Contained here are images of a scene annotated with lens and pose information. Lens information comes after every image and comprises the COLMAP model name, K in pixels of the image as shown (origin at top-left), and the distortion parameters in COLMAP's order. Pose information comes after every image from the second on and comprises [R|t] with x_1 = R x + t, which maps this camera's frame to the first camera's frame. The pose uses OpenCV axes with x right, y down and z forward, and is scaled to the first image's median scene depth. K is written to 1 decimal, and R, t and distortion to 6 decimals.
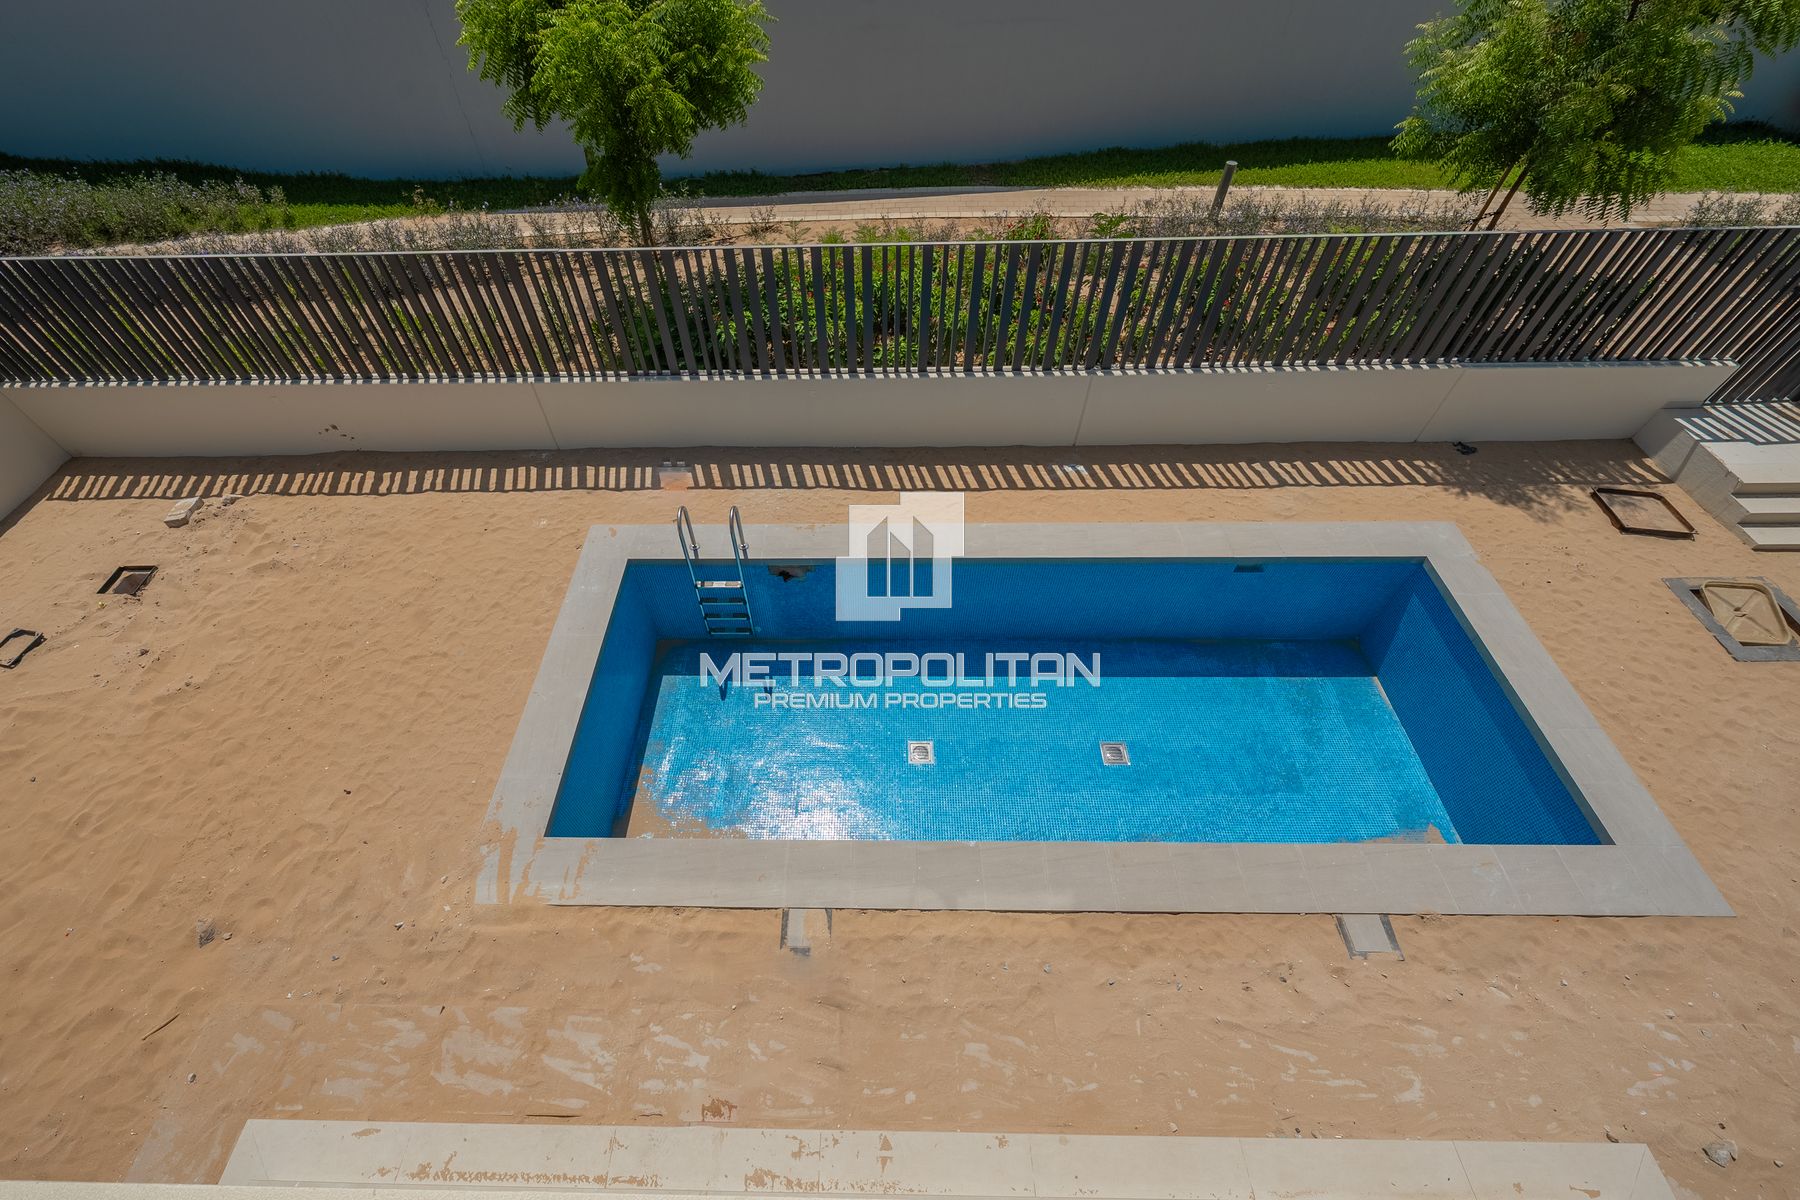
lens RADIAL K [[717.0, 0, 859.8], [0, 717.0, 643.6], [0, 0, 1]] dist [-0.003673, -0.000041]
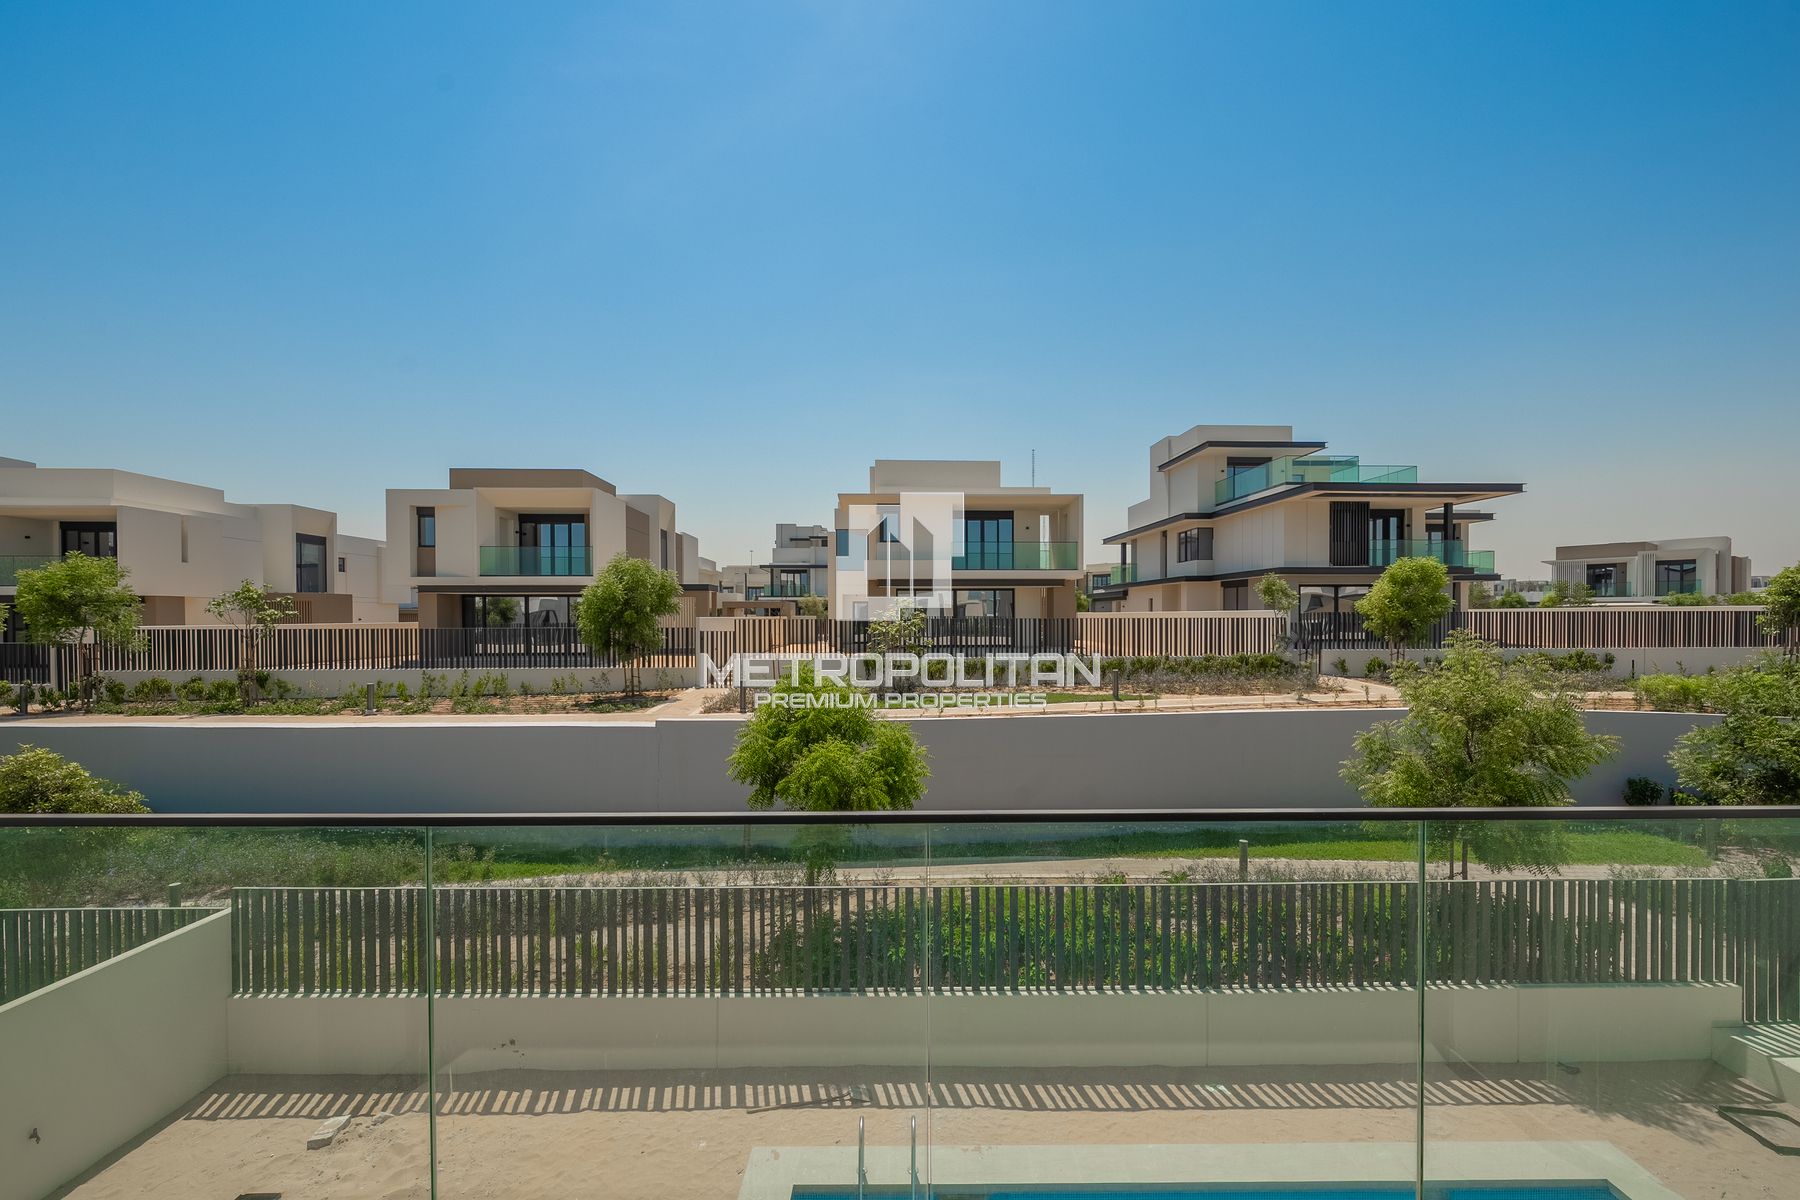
lens RADIAL K [[713.1, 0, 906.4], [0, 713.1, 621.2], [0, 0, 1]] dist [-0.001688, 0.000166]
pose [[0.999622, 0.018571, 0.020290, -0.185883], [0.004381, 0.620731, -0.784011, 0.145445], [-0.027155, 0.783804, 0.620415, -0.167695]]
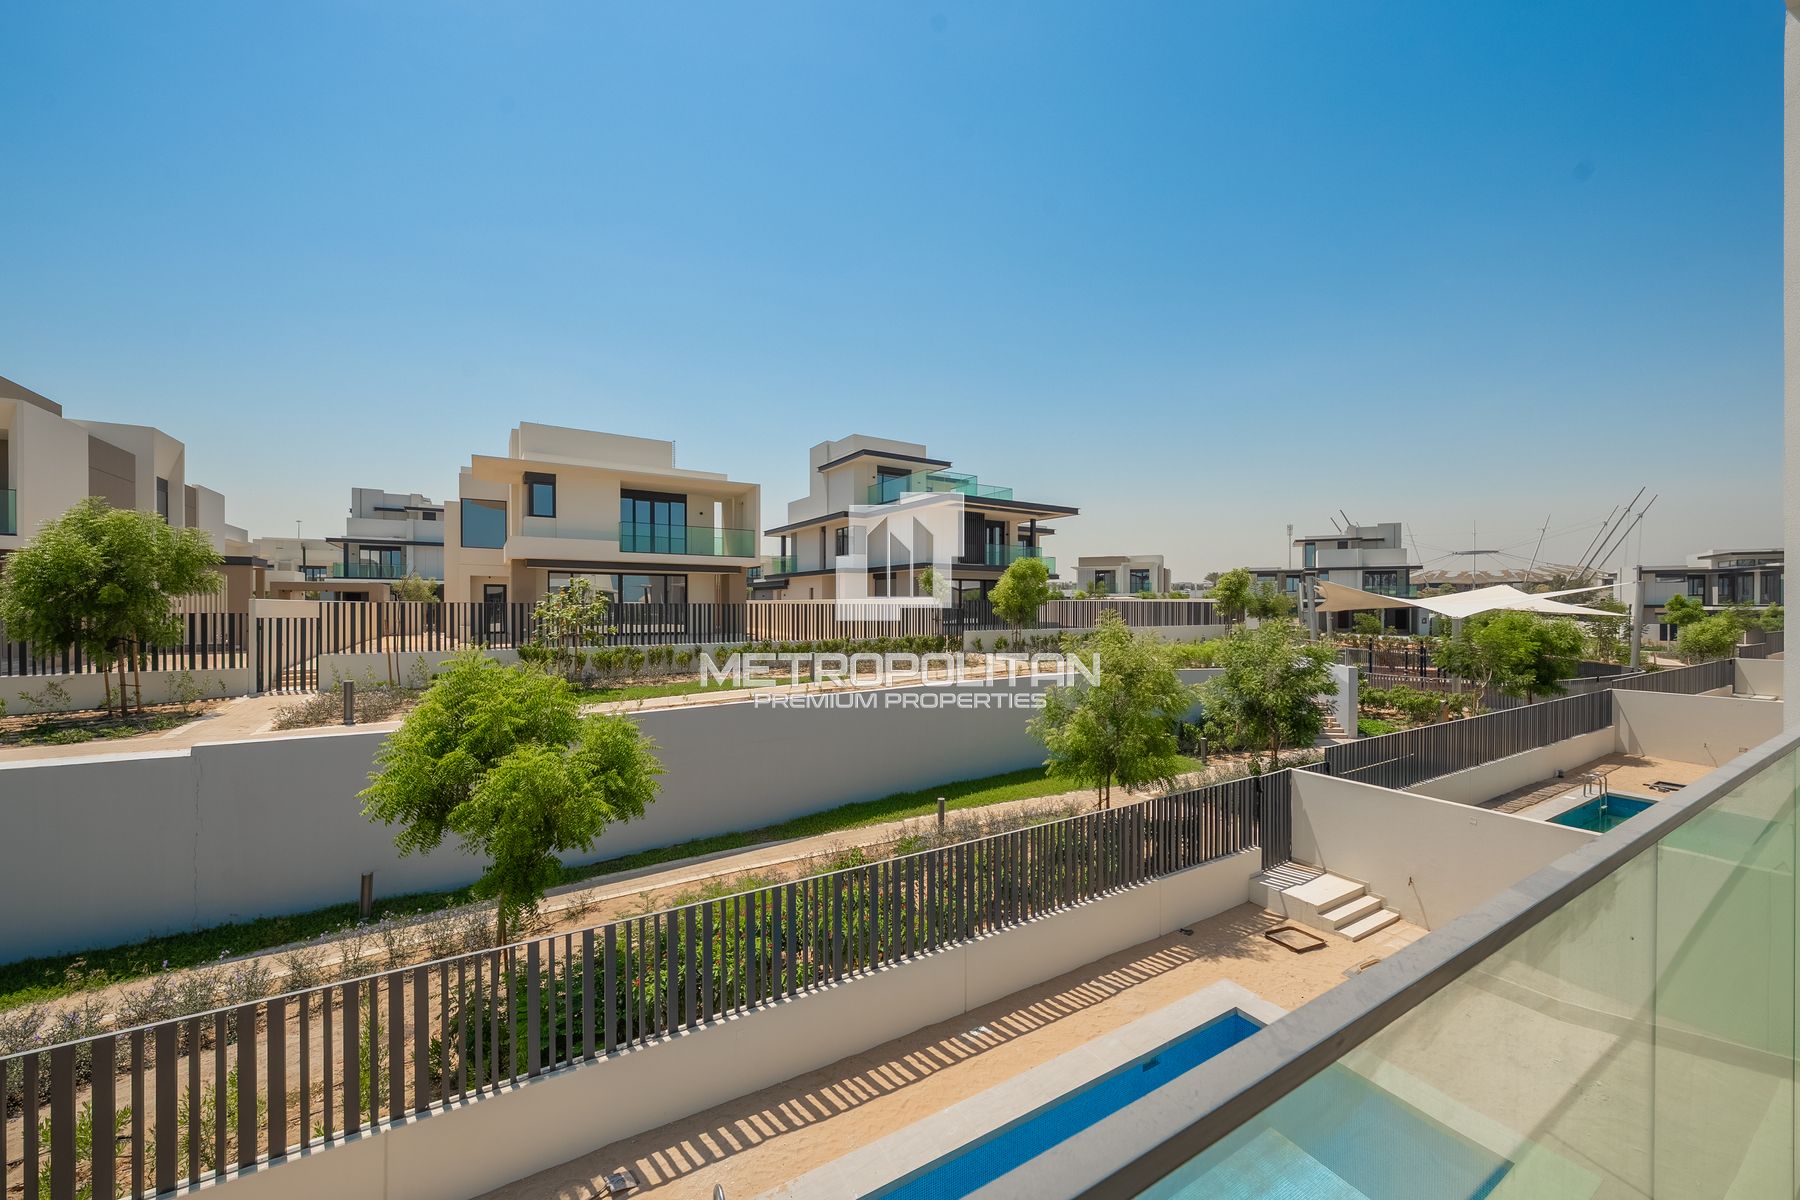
lens RADIAL K [[668.8, 0, 931.0], [0, 668.8, 607.9], [0, 0, 1]] dist [-0.002069, -0.000150]
pose [[0.843006, 0.022234, 0.537444, -0.345227], [0.411203, 0.617489, -0.670537, 0.019804], [-0.346775, 0.786265, 0.511404, -0.039379]]
